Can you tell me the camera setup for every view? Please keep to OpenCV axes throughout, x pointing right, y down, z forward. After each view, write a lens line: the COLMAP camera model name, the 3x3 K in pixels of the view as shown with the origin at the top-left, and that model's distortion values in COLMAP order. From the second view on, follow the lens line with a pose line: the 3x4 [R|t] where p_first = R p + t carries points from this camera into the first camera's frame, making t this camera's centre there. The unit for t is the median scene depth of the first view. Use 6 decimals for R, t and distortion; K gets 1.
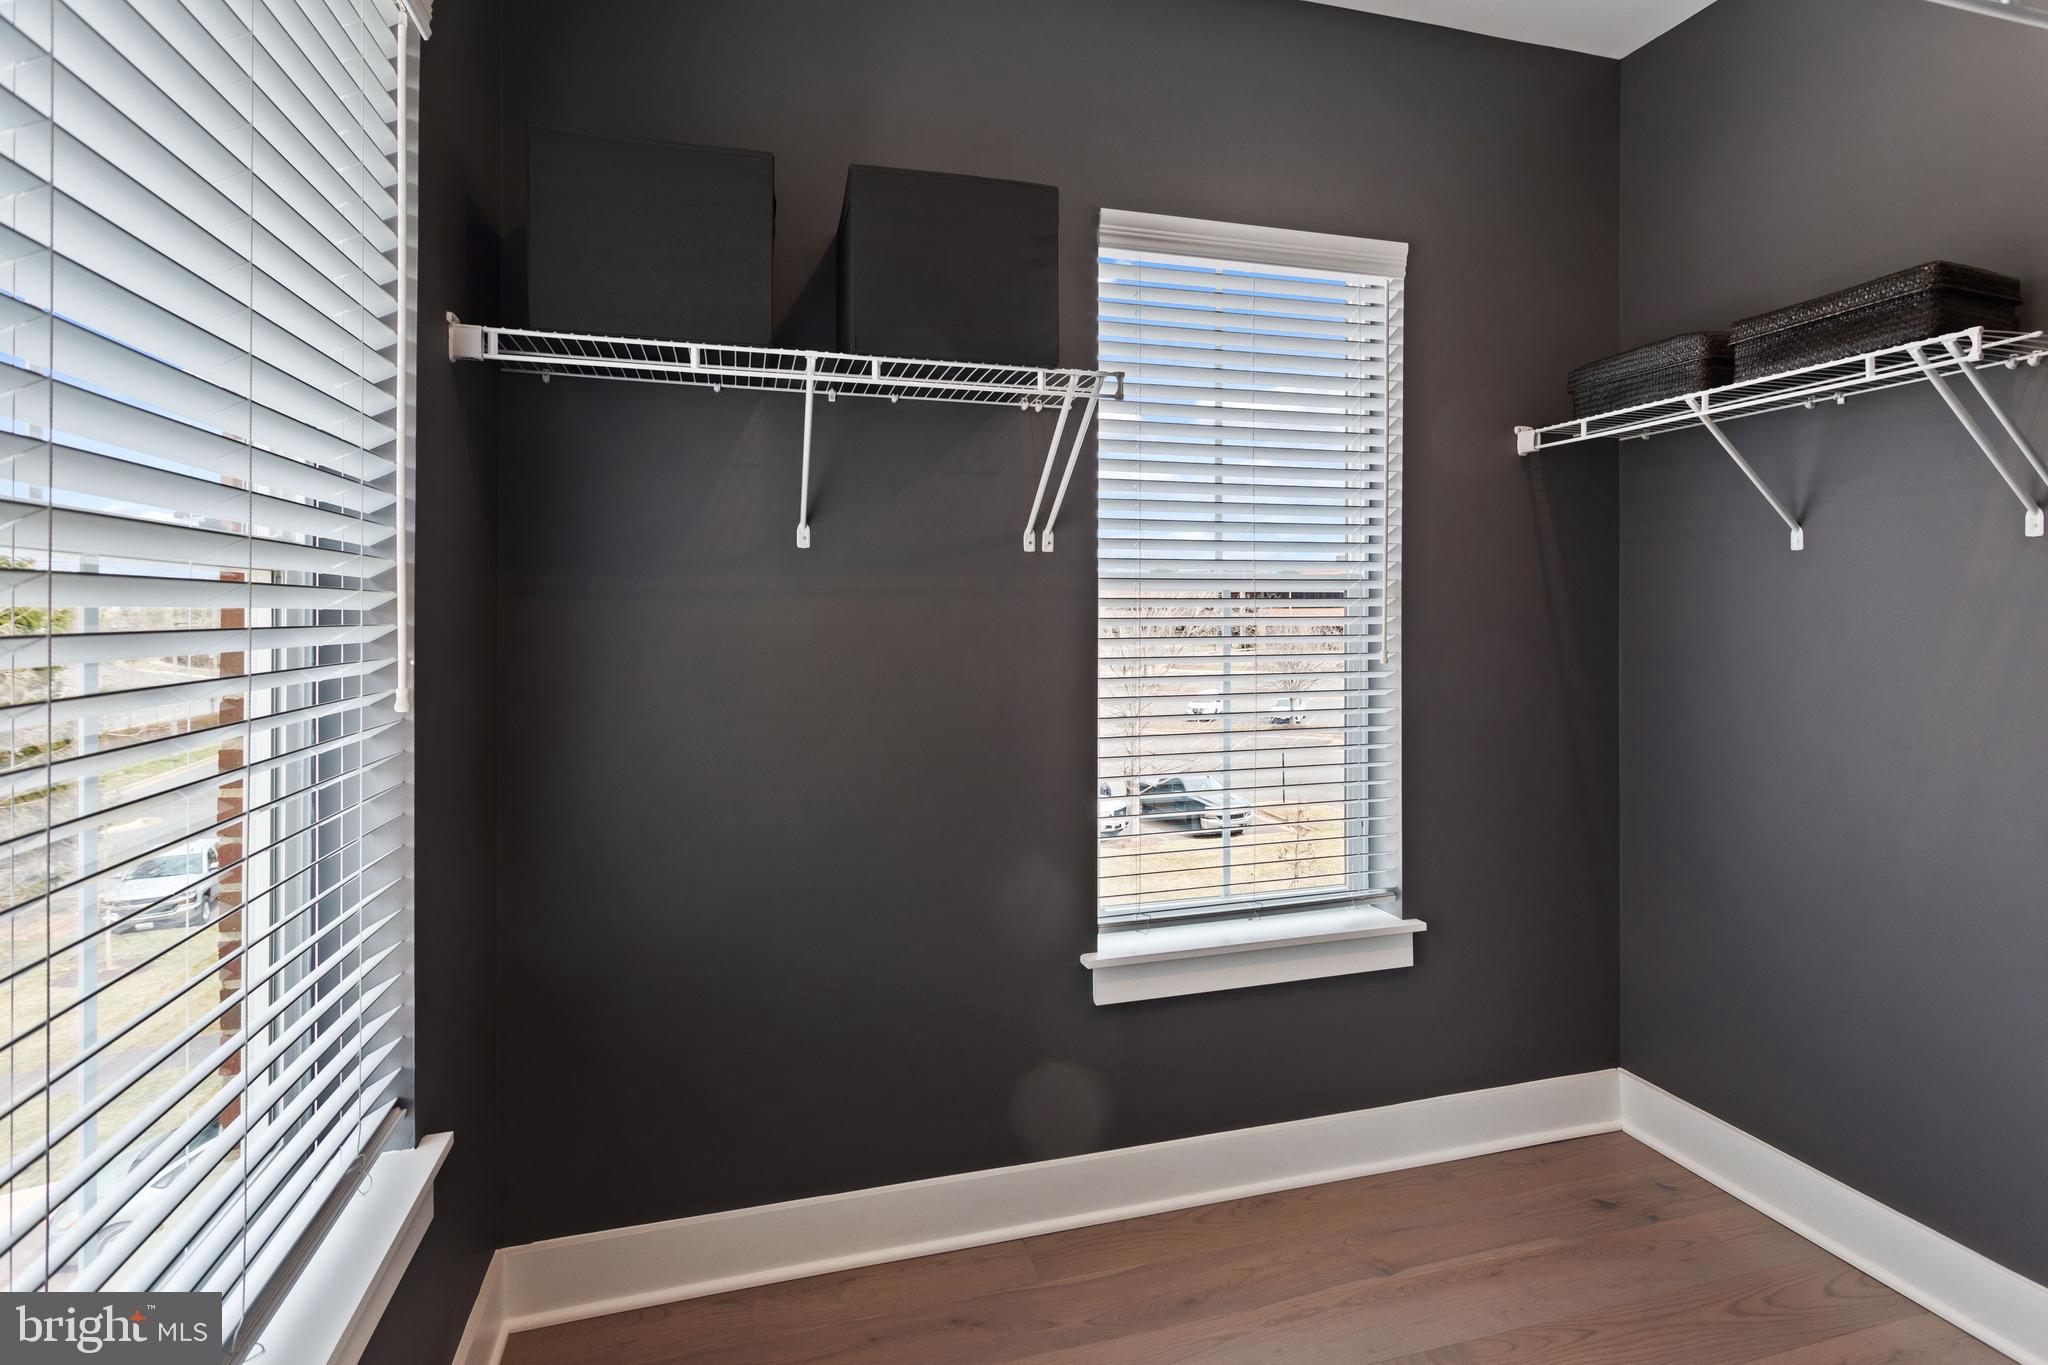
lens RADIAL K [[982.1, 0, 1018.2], [0, 982.1, 613.9], [0, 0, 1]] dist [0.000385, -0.000122]
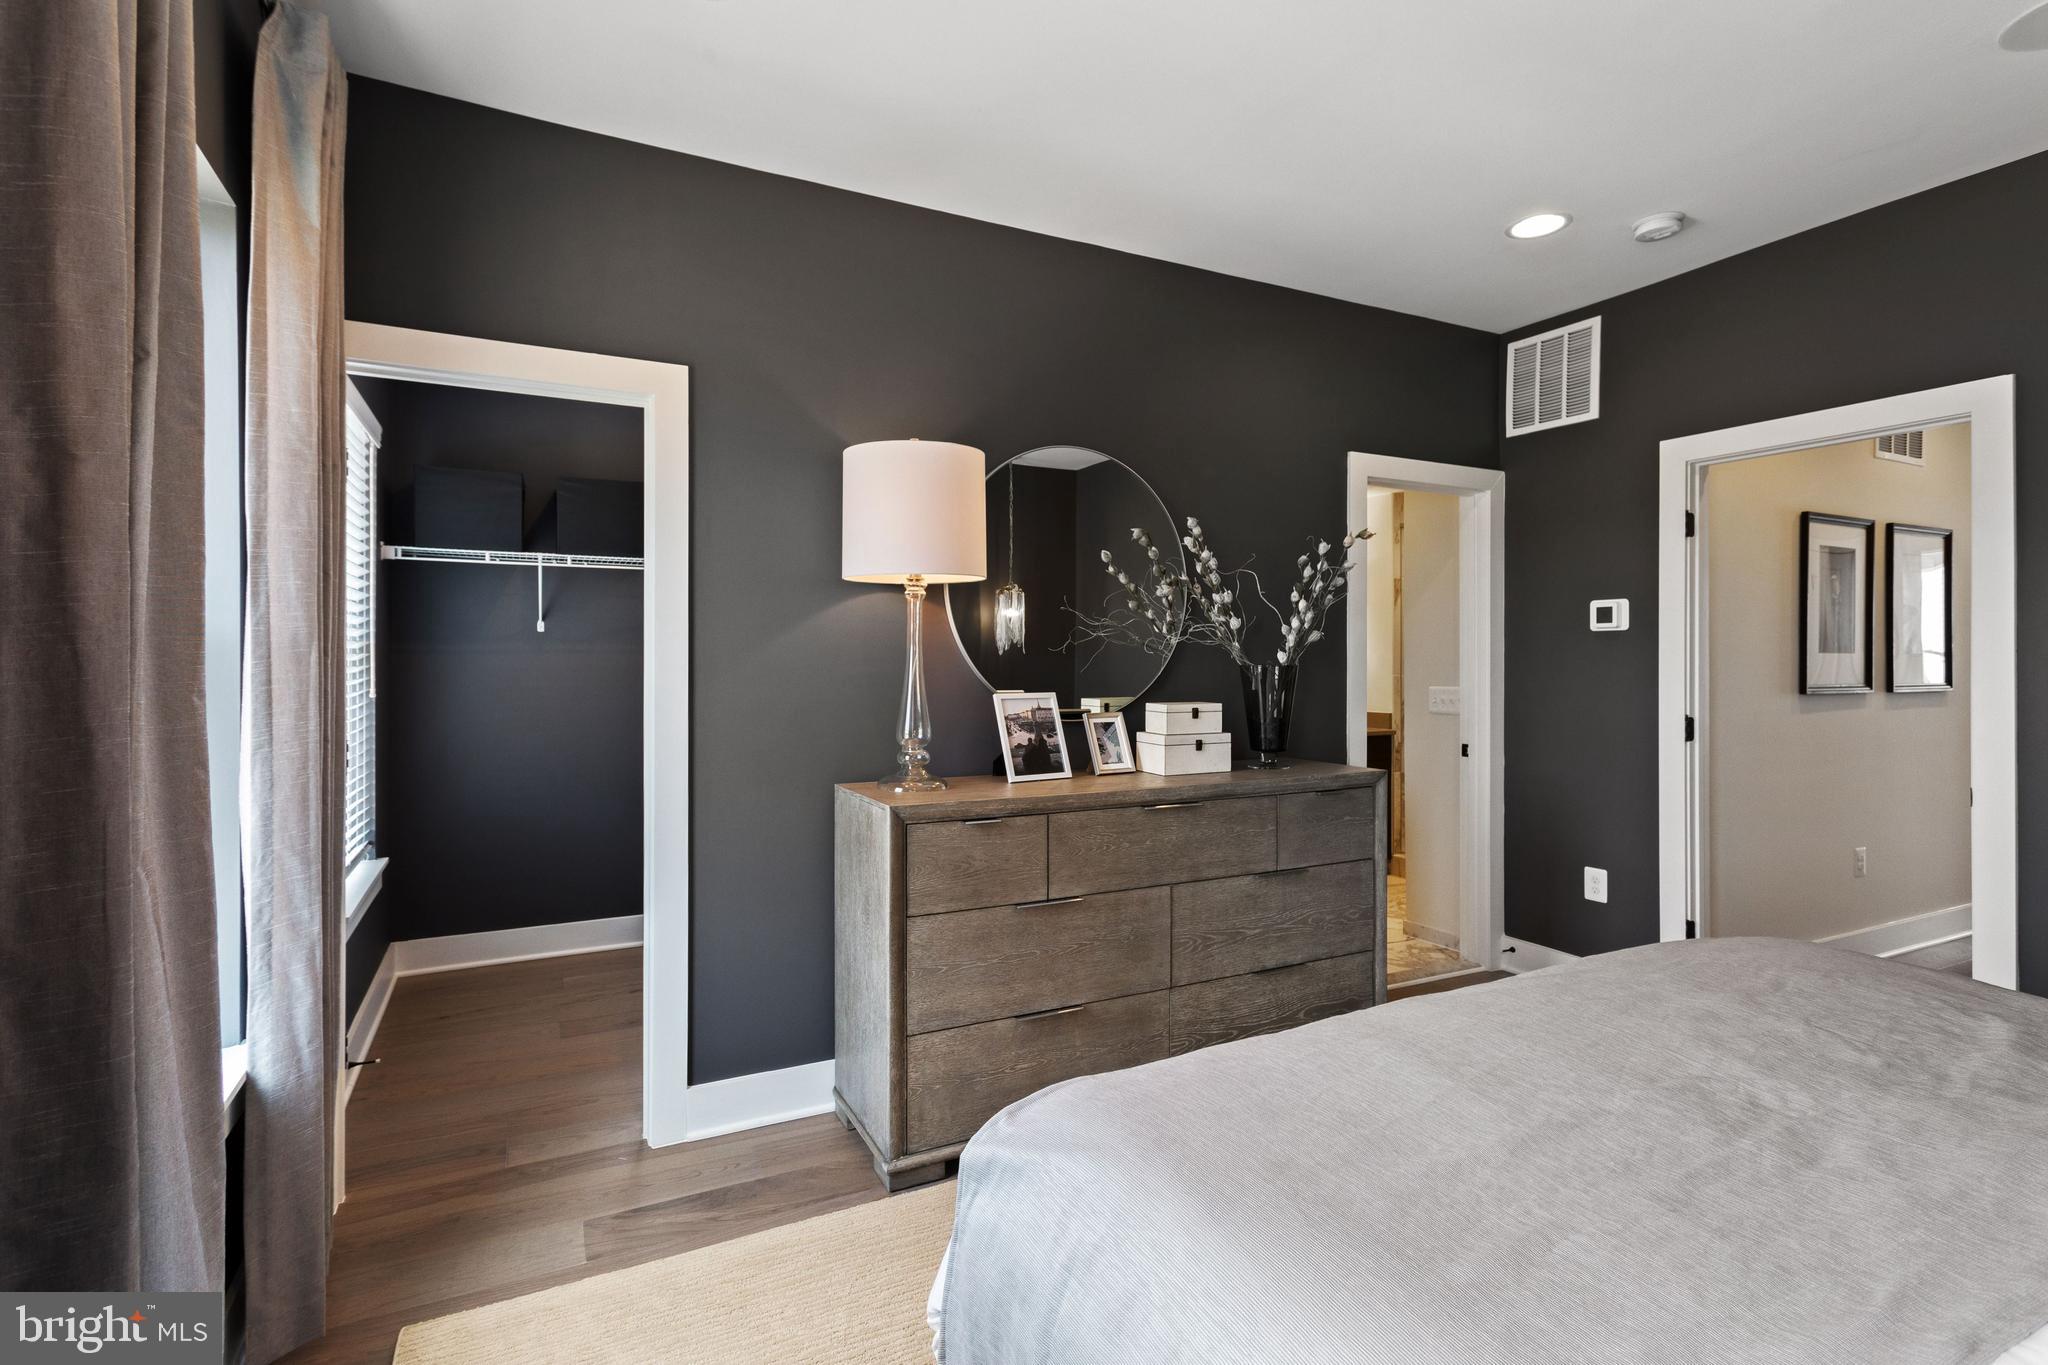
lens RADIAL K [[982.1, 0, 1031.8], [0, 982.1, 673.6], [0, 0, 1]] dist [0.000385, -0.000122]
pose [[0.978266, 0.000546, 0.207354, 0.517353], [-0.001253, 0.999994, 0.003277, 0.020540], [-0.207351, -0.003465, 0.978260, -1.768171]]
